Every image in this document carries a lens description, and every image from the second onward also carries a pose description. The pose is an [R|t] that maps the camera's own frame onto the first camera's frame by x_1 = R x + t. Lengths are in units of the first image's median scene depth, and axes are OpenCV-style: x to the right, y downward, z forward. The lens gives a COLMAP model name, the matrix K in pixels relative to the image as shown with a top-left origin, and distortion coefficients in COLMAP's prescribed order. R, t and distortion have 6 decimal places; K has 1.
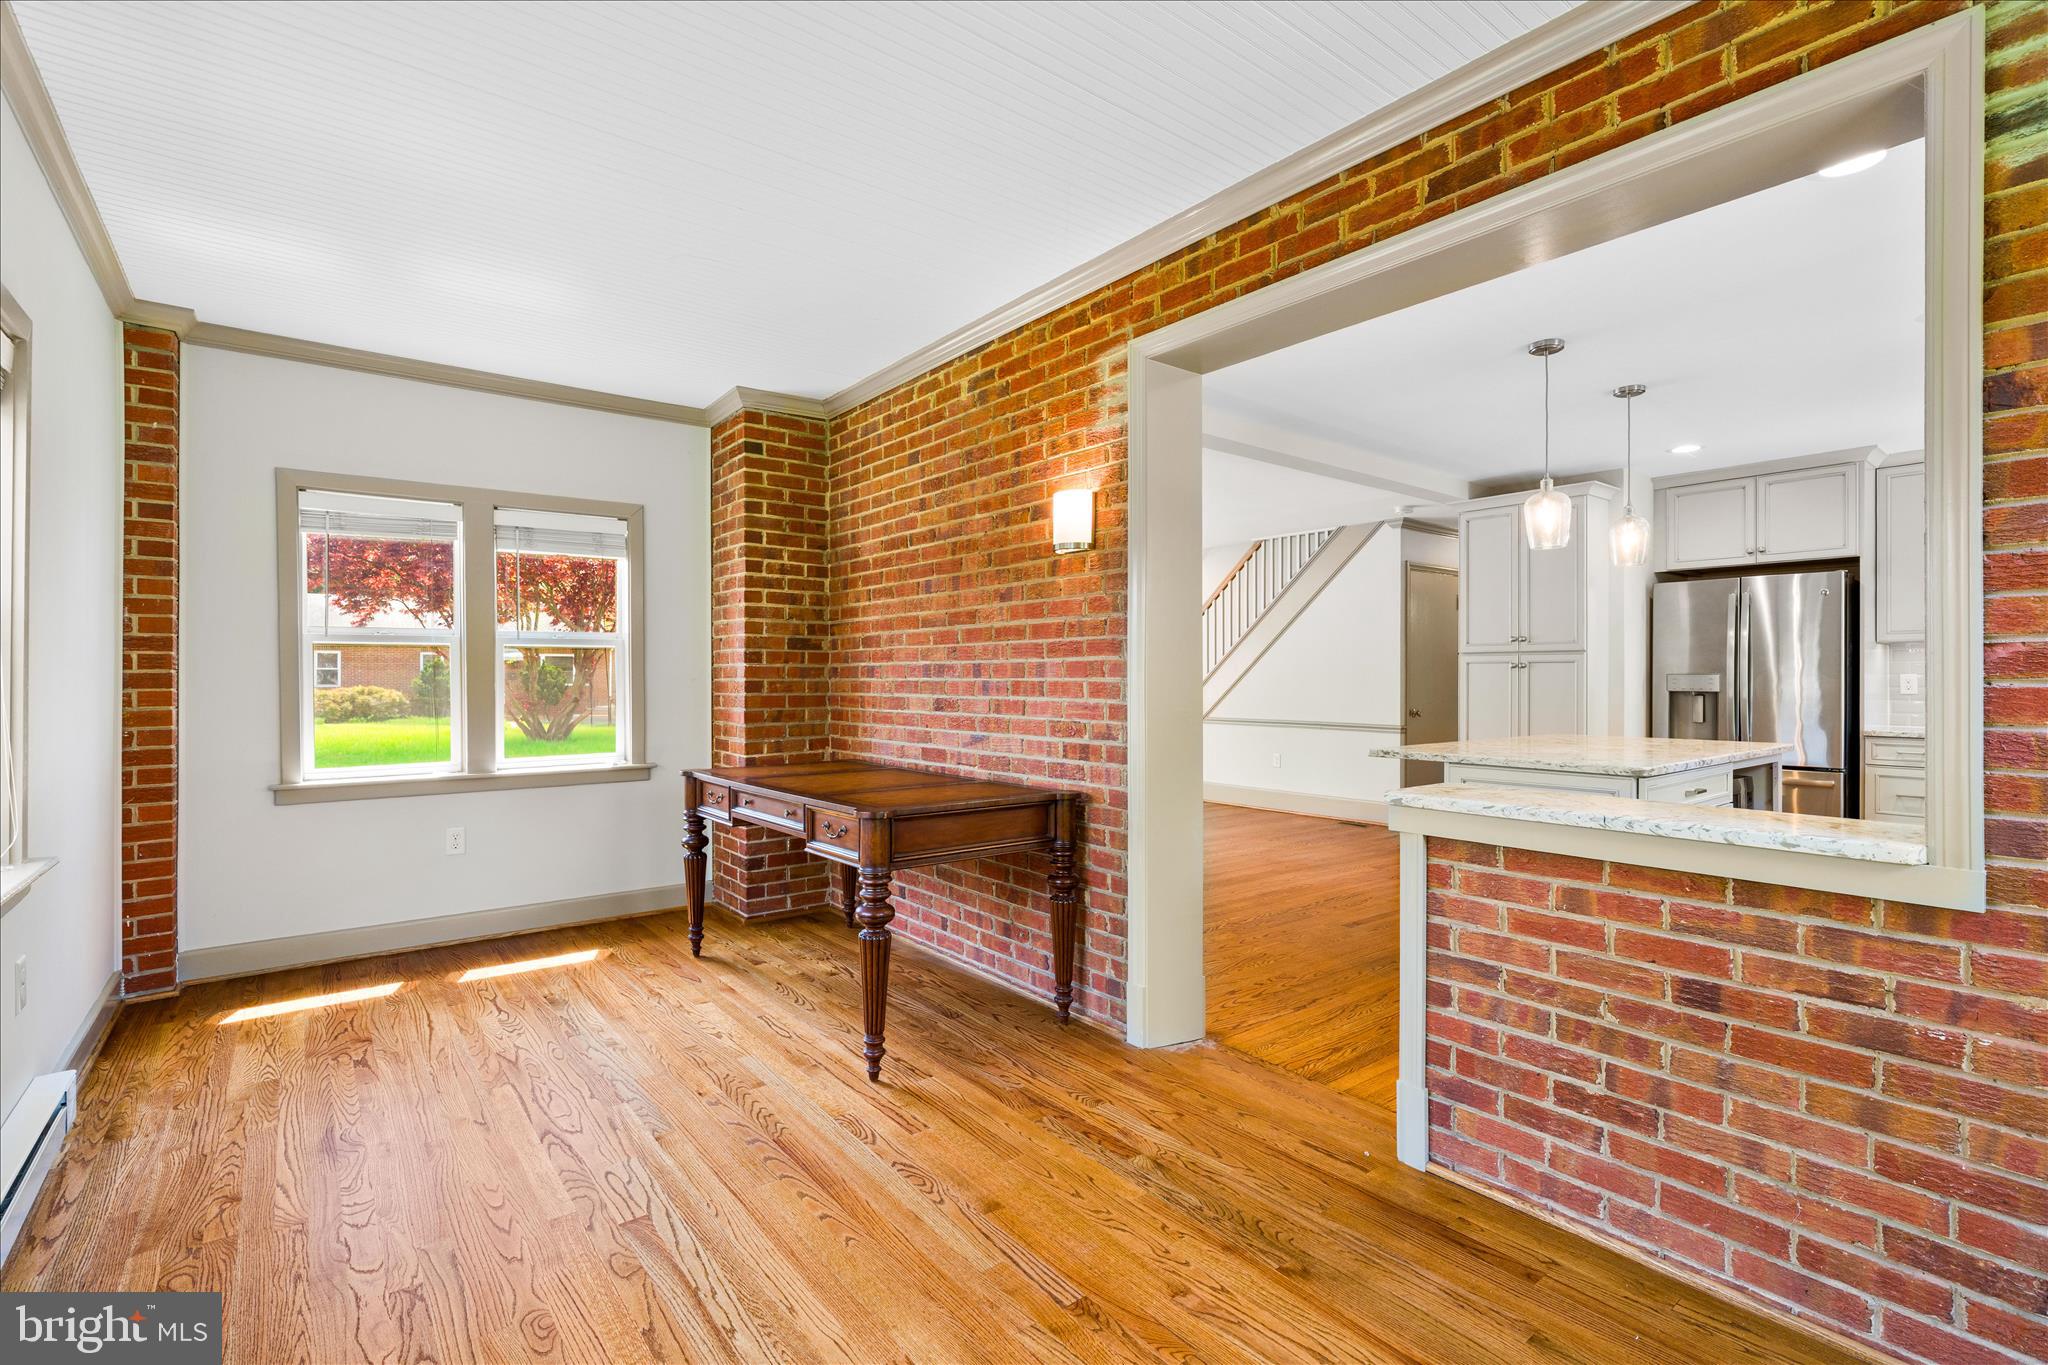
lens RADIAL K [[932.6, 0, 1022.2], [0, 932.6, 677.0], [0, 0, 1]] dist [-0.003241, -0.000056]
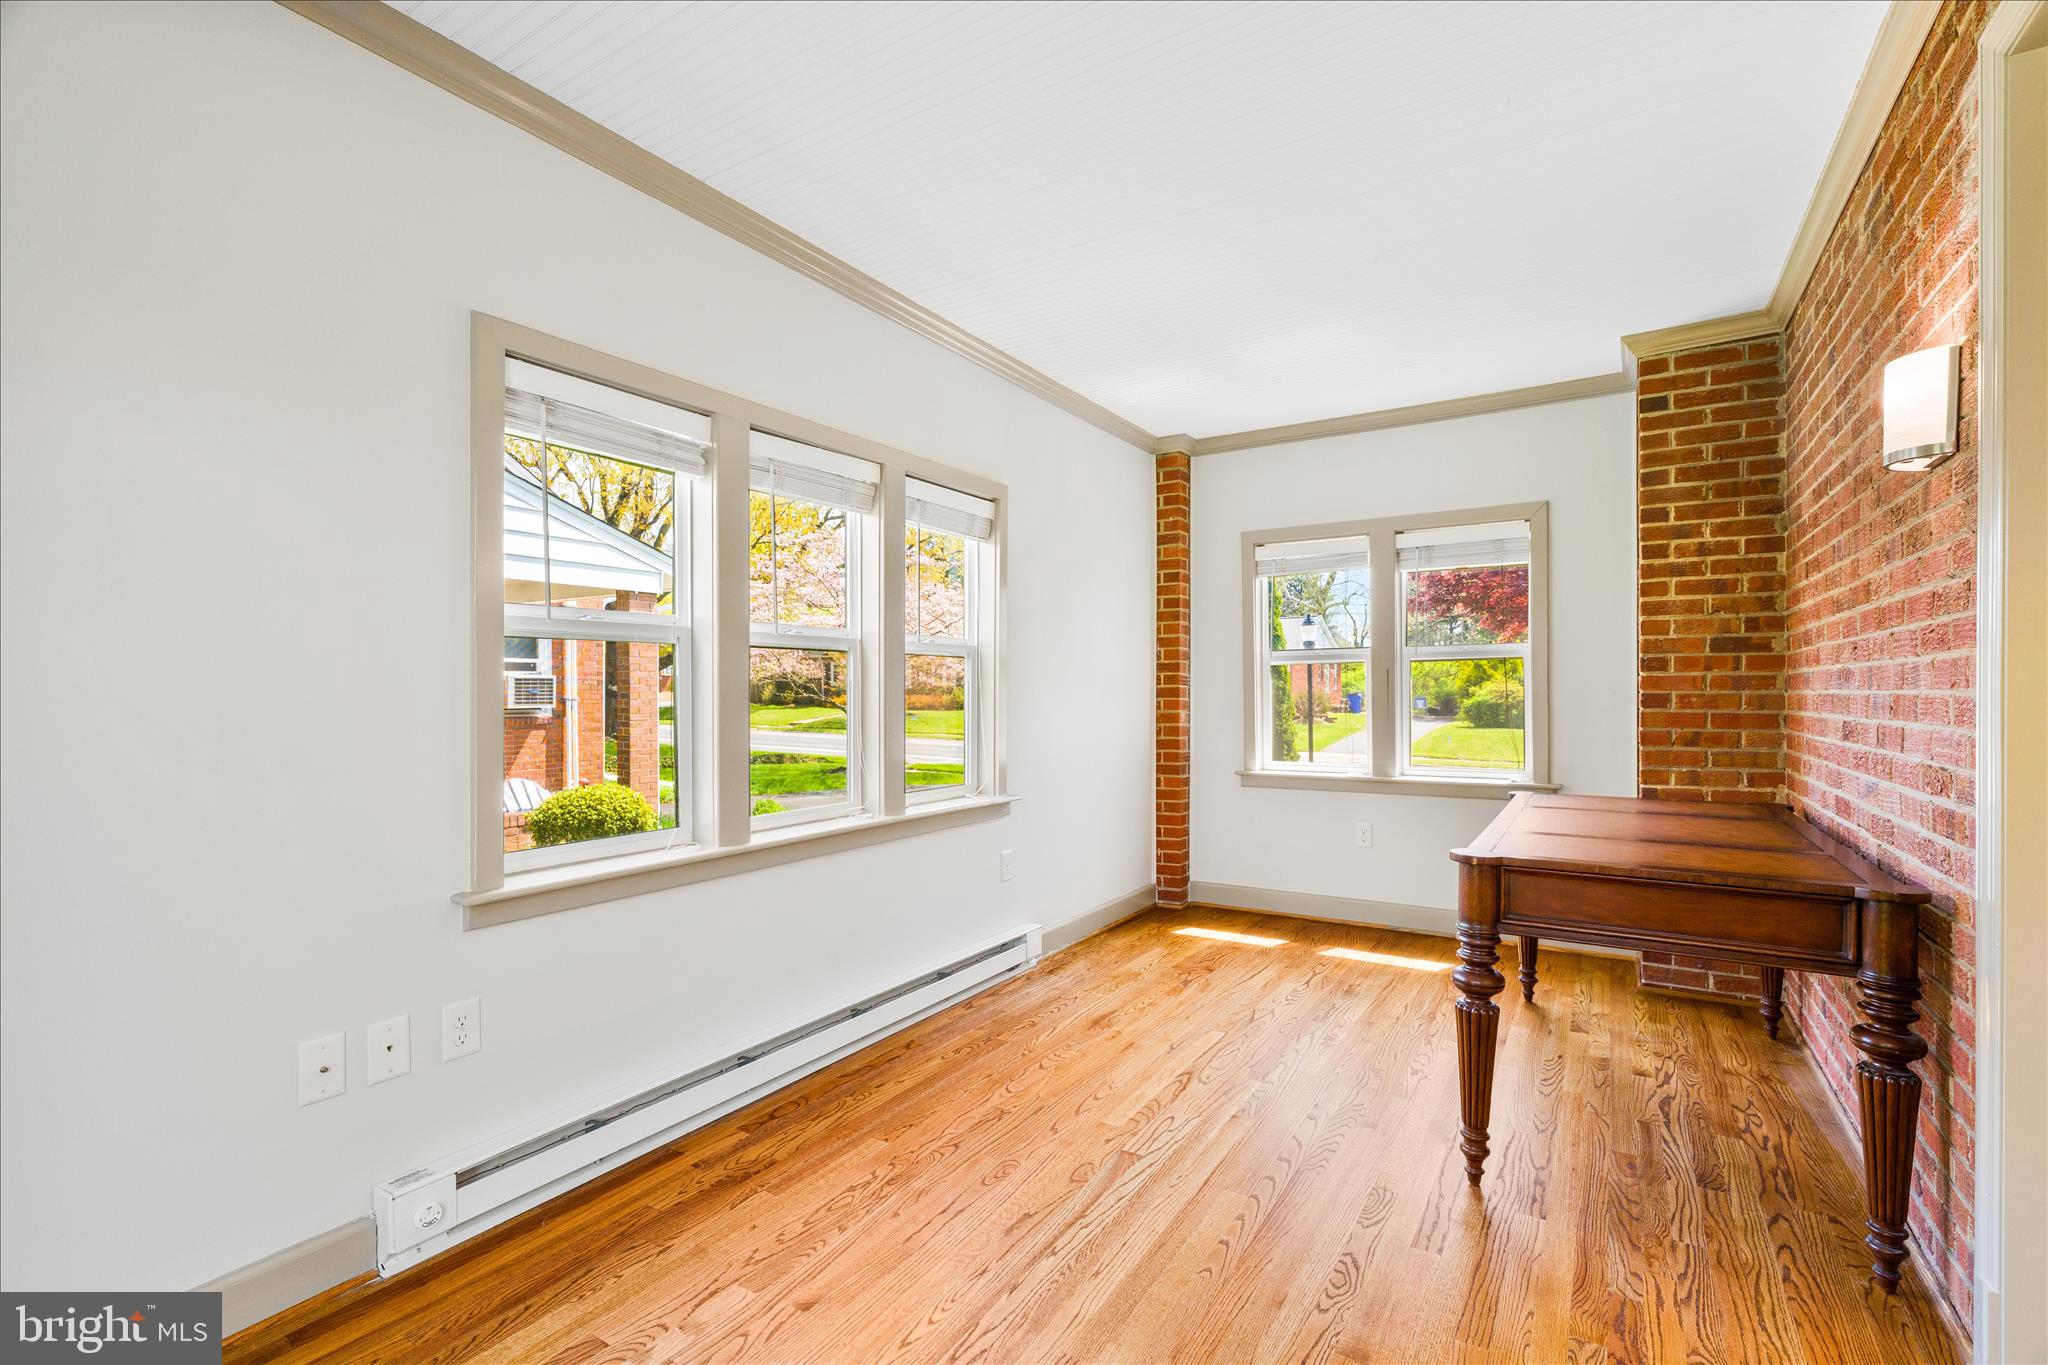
lens RADIAL K [[928.3, 0, 1025.0], [0, 928.3, 697.4], [0, 0, 1]] dist [-0.002682, 0.000354]
pose [[0.336050, 0.006638, -0.941821, 0.310493], [0.002992, 0.999963, 0.008115, -0.000797], [0.941840, -0.005545, 0.336017, 0.236271]]
